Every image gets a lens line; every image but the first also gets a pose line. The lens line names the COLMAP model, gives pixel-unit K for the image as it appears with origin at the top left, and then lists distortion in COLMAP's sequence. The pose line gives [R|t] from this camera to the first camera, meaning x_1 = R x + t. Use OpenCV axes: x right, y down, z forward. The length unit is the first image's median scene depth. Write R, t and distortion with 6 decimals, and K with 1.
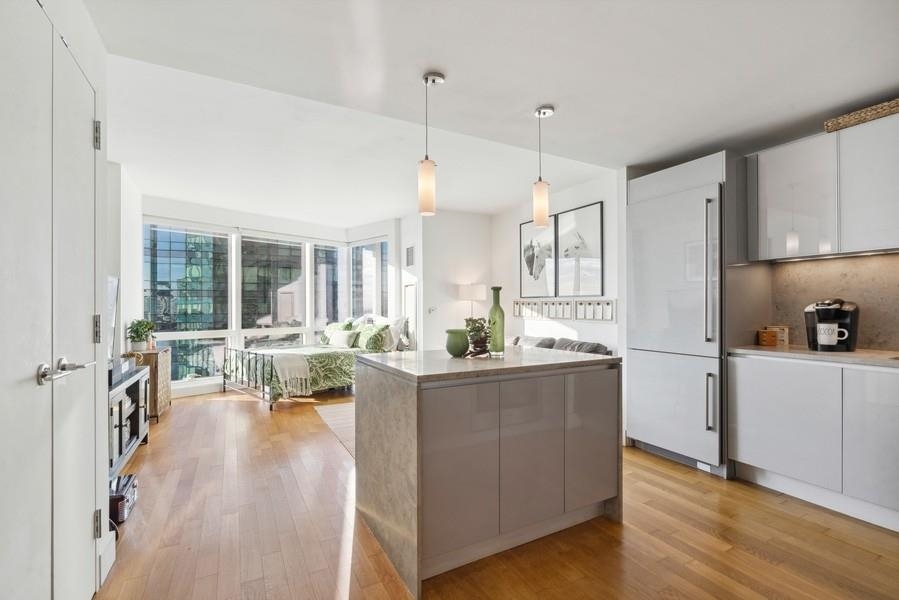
lens RADIAL K [[403.4, 0, 452.7], [0, 403.4, 308.5], [0, 0, 1]] dist [-0.008225, 0.001913]
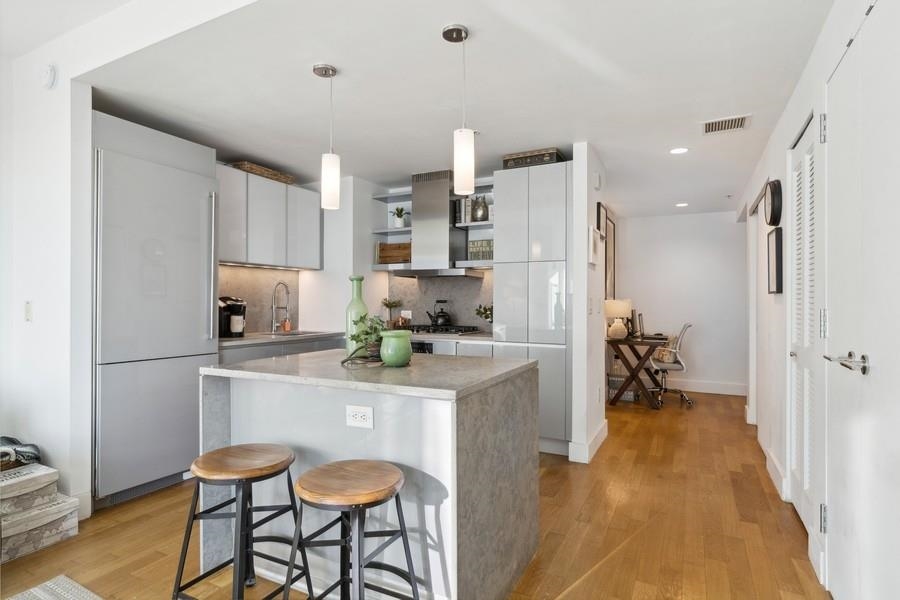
lens RADIAL K [[477.4, 0, 446.1], [0, 477.4, 303.8], [0, 0, 1]] dist [0.007623, 0.002539]
pose [[-0.549700, 0.000676, 0.835362, -0.405567], [0.001675, 0.999999, 0.000292, -0.000570], [-0.835361, 0.001560, -0.549700, 0.718519]]
